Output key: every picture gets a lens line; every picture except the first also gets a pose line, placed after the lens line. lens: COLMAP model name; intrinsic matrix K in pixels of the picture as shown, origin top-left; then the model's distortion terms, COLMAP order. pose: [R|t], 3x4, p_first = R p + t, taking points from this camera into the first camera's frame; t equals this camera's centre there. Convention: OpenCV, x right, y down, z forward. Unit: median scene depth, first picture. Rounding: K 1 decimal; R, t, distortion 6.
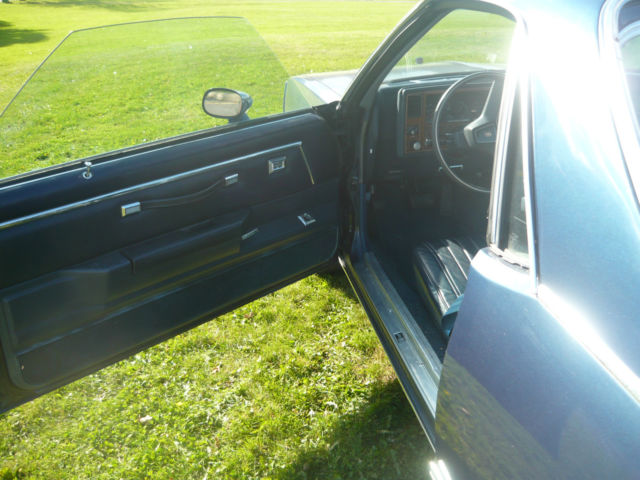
lens RADIAL K [[647.6, 0, 320.0], [0, 647.6, 240.0], [0, 0, 1]] dist [-0.143537, 0.030602]
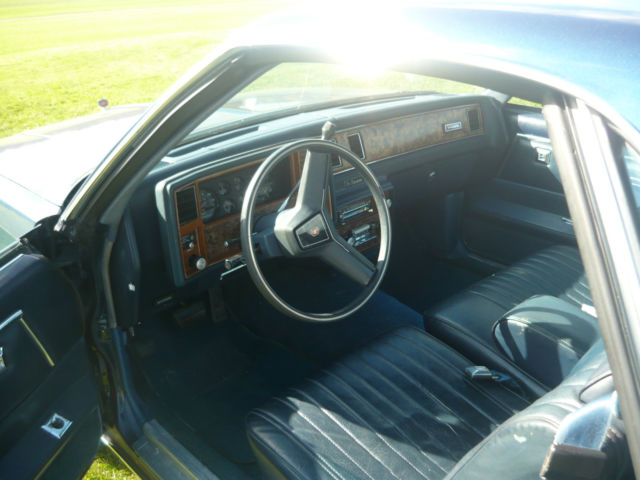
lens RADIAL K [[647.6, 0, 320.0], [0, 647.6, 240.0], [0, 0, 1]] dist [-0.143537, 0.030602]
pose [[0.835521, -0.223916, 0.501763, -0.070065], [0.220757, 0.973050, 0.066634, -0.186145], [-0.503161, 0.055093, 0.862435, 0.377167]]
